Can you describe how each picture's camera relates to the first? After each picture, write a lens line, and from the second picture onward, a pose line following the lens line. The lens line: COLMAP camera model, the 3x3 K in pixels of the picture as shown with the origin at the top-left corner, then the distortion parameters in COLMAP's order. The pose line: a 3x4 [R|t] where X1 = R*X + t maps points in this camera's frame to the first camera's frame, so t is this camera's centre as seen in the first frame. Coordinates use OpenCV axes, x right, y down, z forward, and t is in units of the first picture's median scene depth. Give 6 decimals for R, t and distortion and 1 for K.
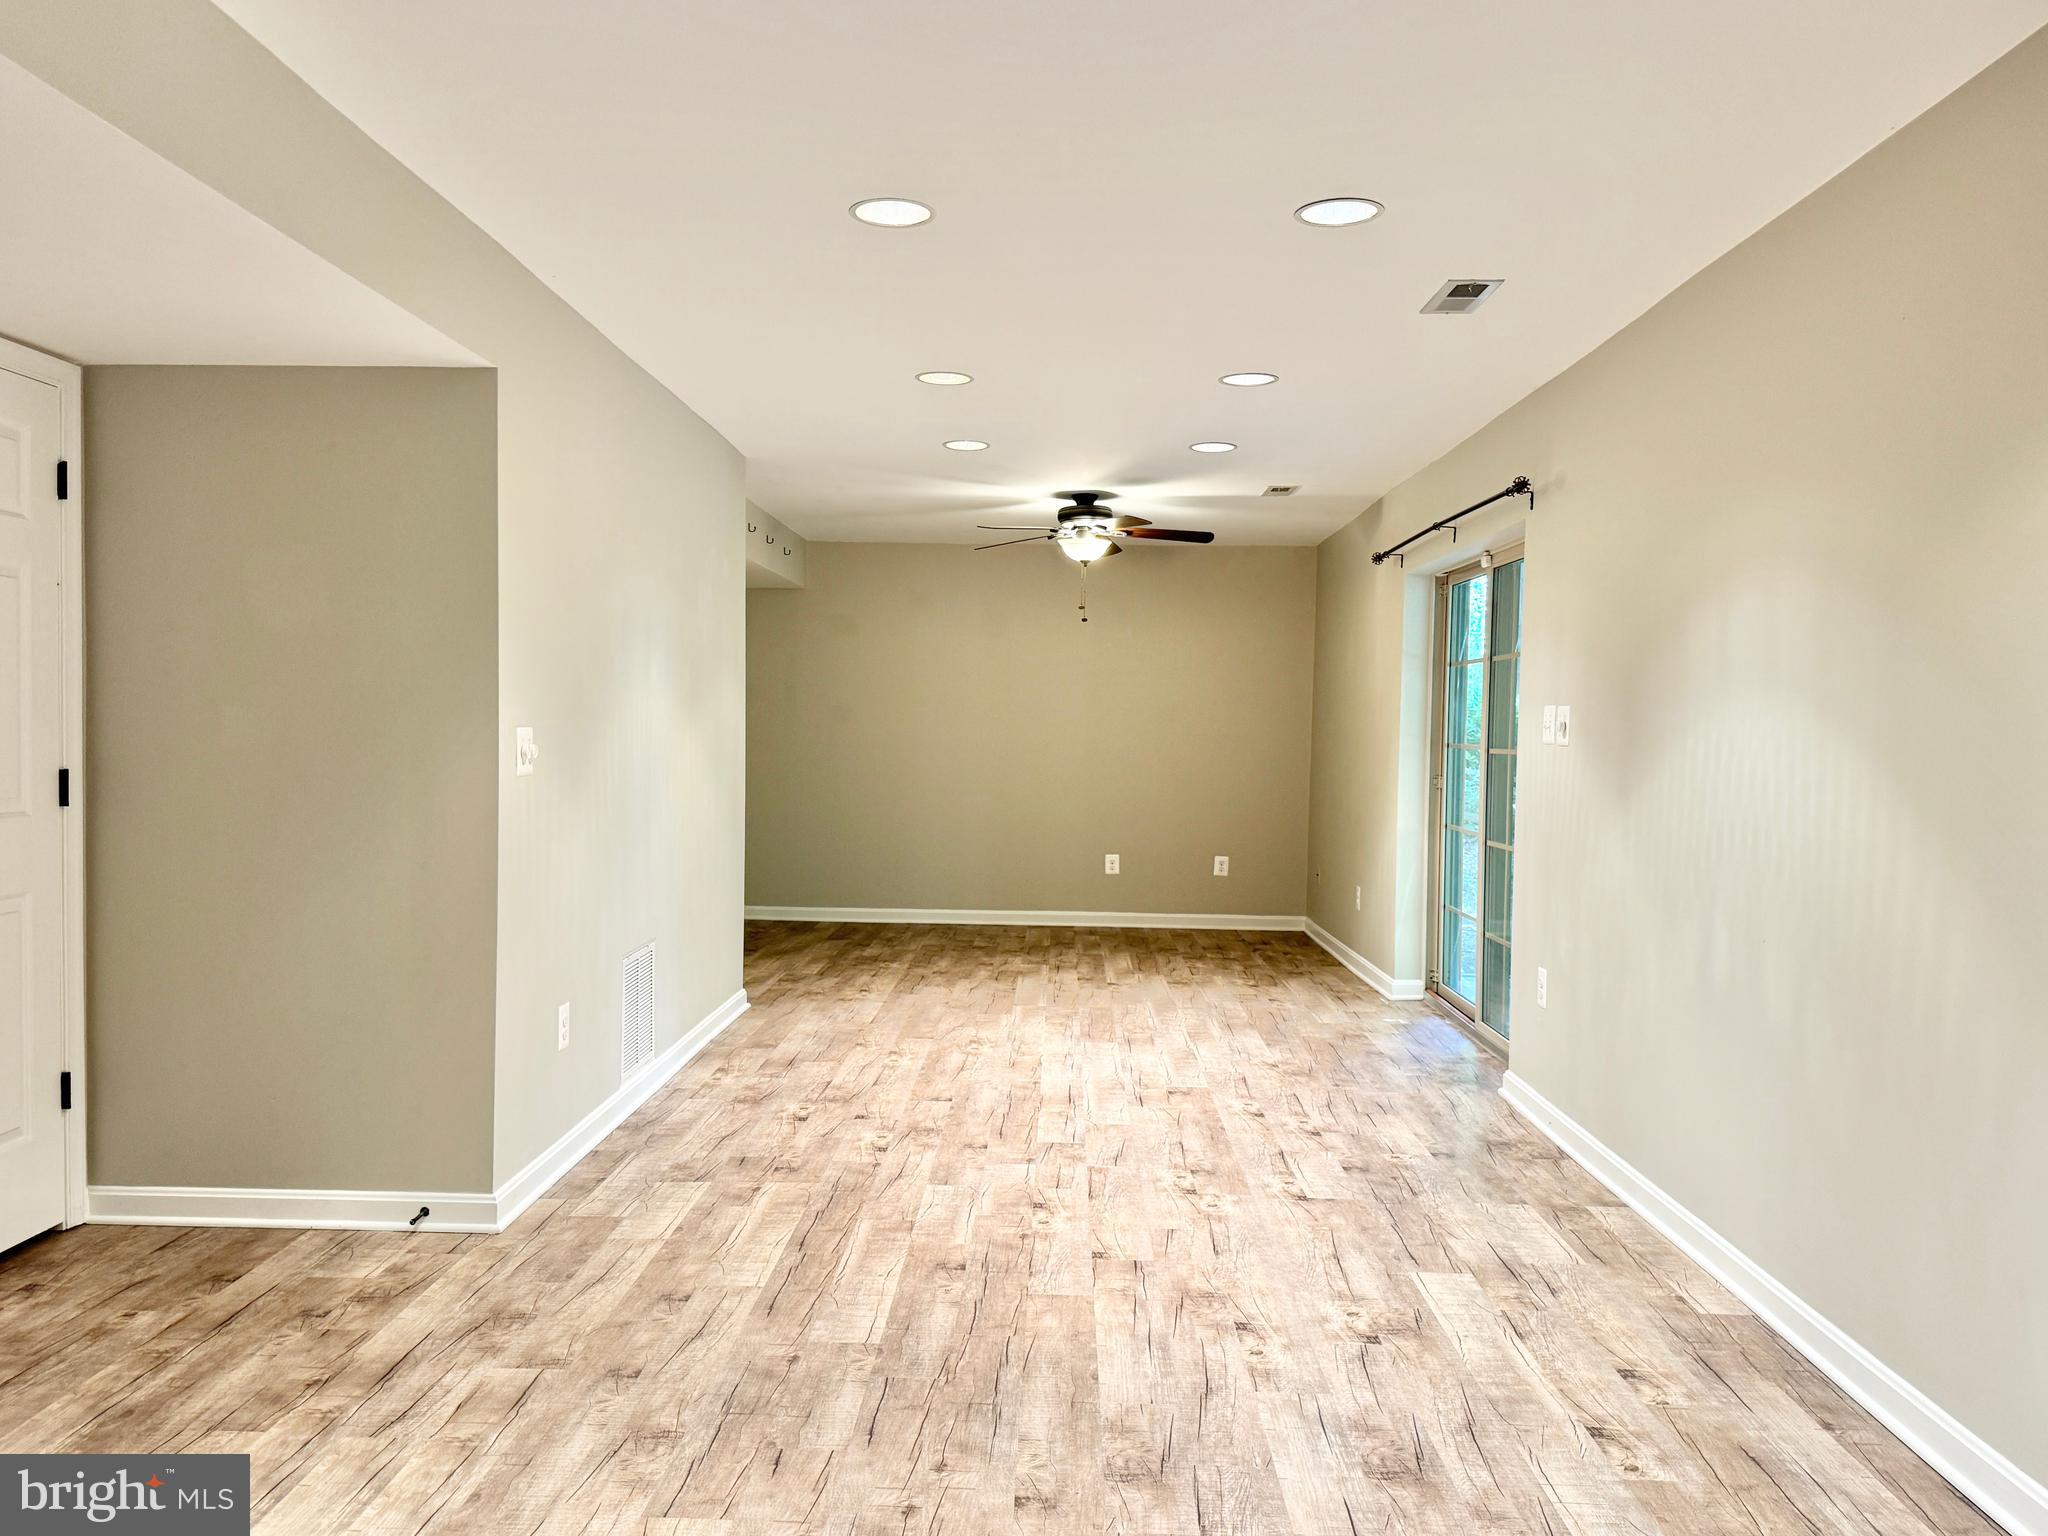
lens RADIAL K [[1518.0, 0, 1024.0], [0, 1518.0, 768.0], [0, 0, 1]] dist [-0.001382, -0.004390]
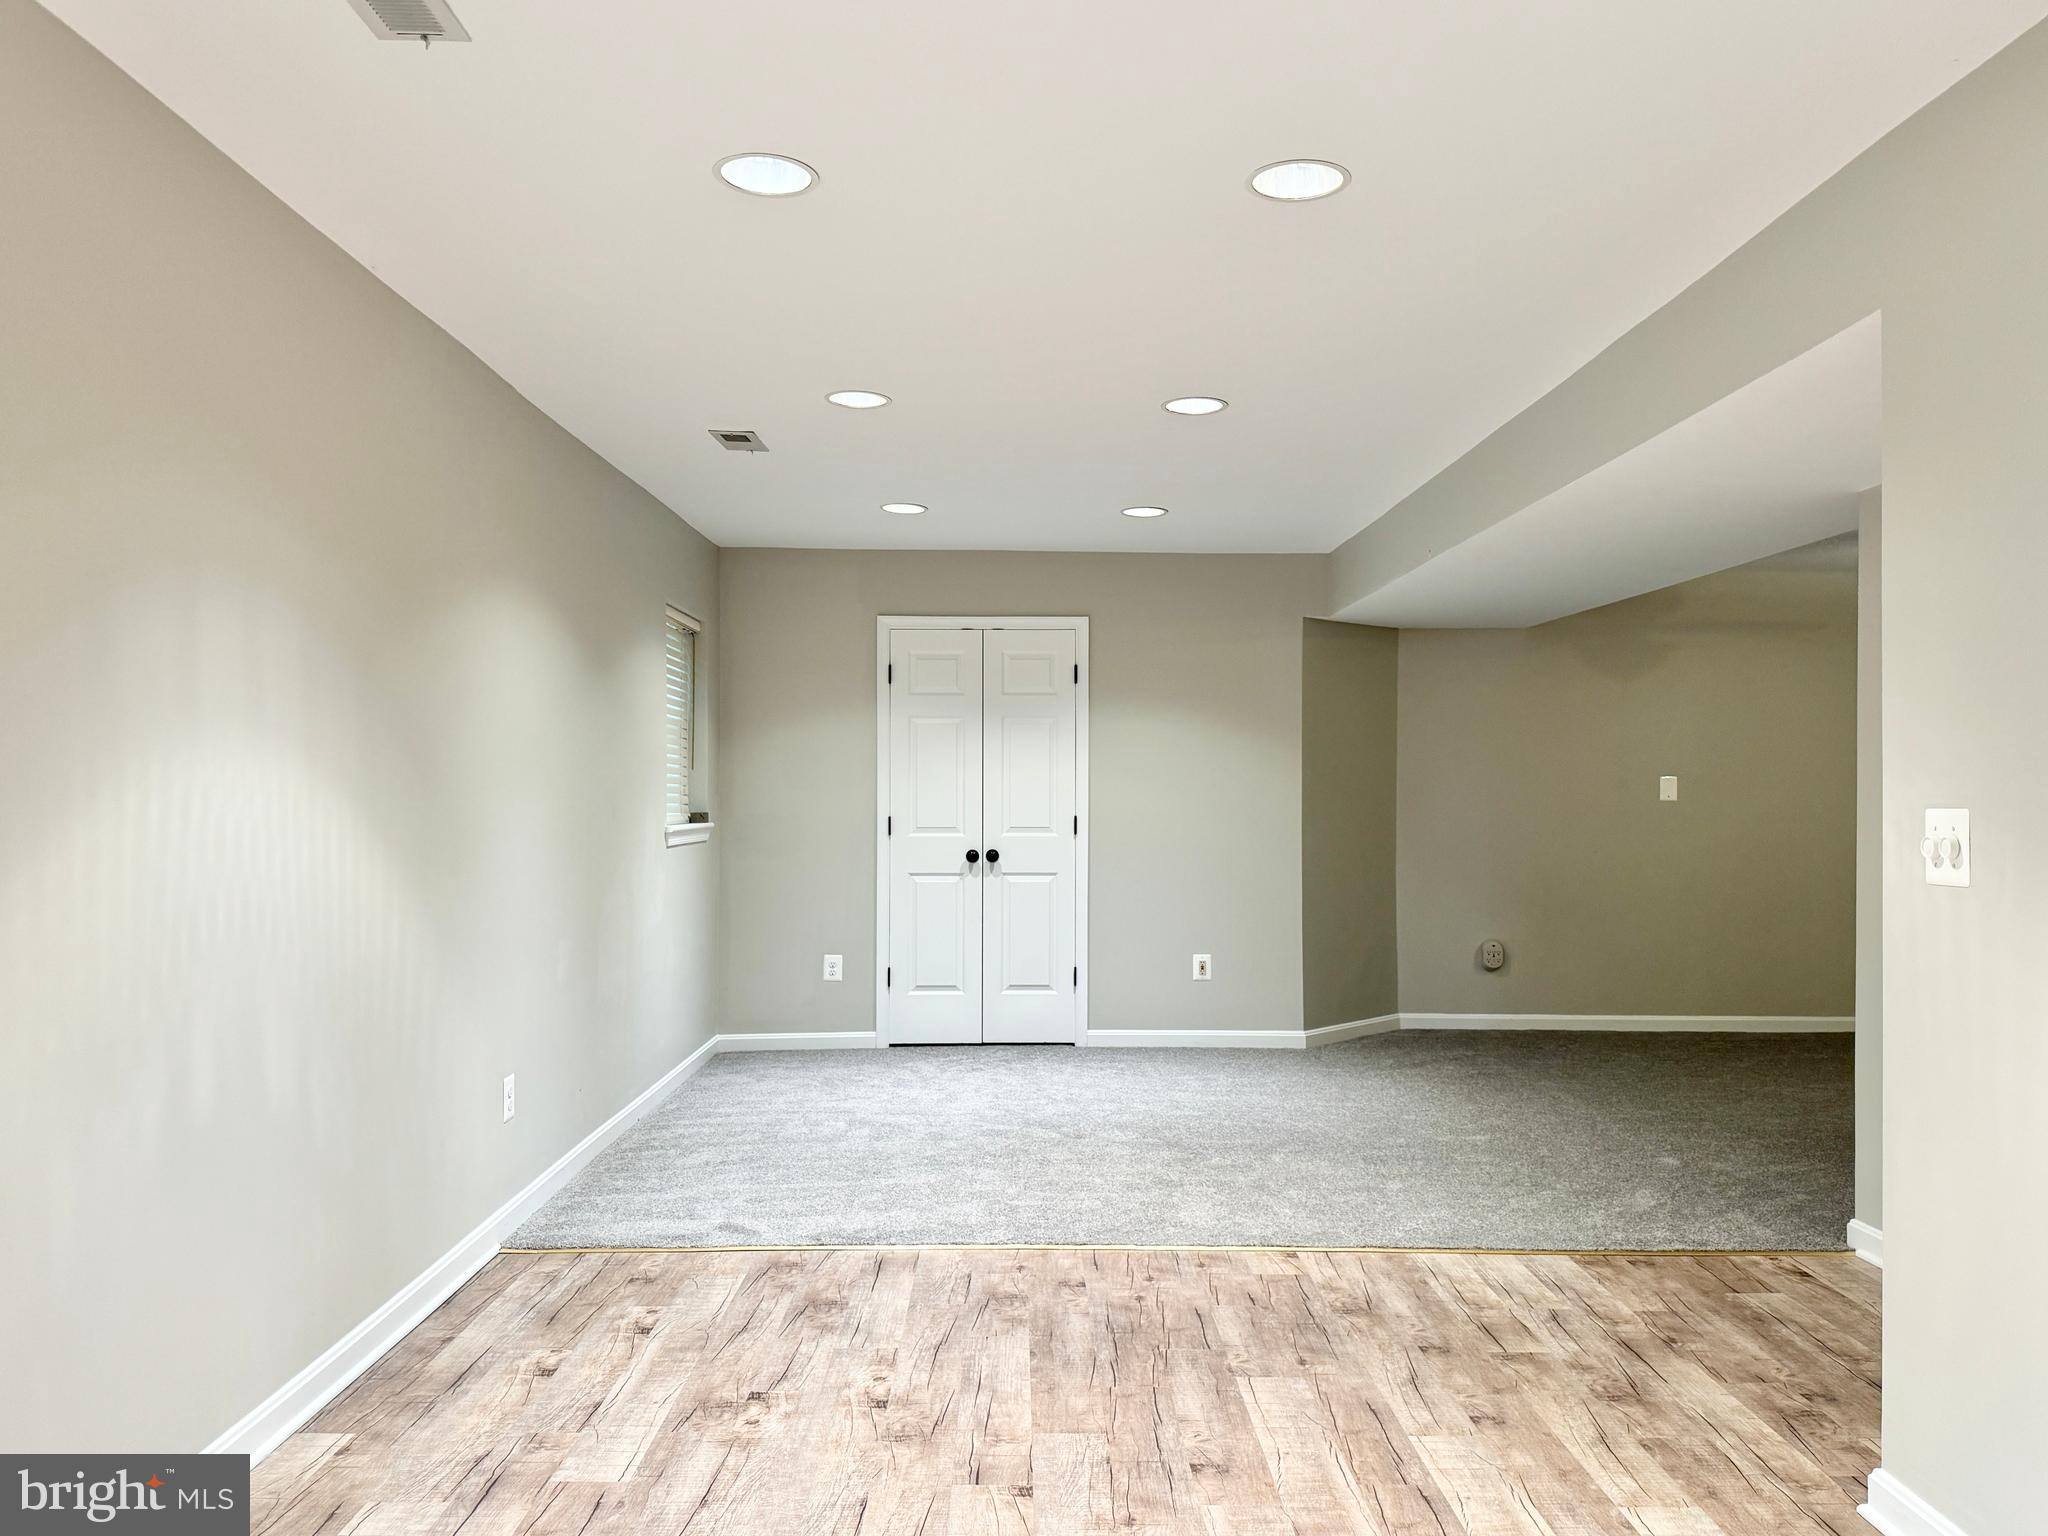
lens RADIAL K [[1518.0, 0, 1024.0], [0, 1518.0, 768.0], [0, 0, 1]] dist [-0.001382, -0.004390]
pose [[-0.999348, -0.018326, -0.031120, 0.095051], [-0.018704, 0.999754, 0.011880, -0.056768], [0.030895, 0.012454, -0.999445, 2.092794]]
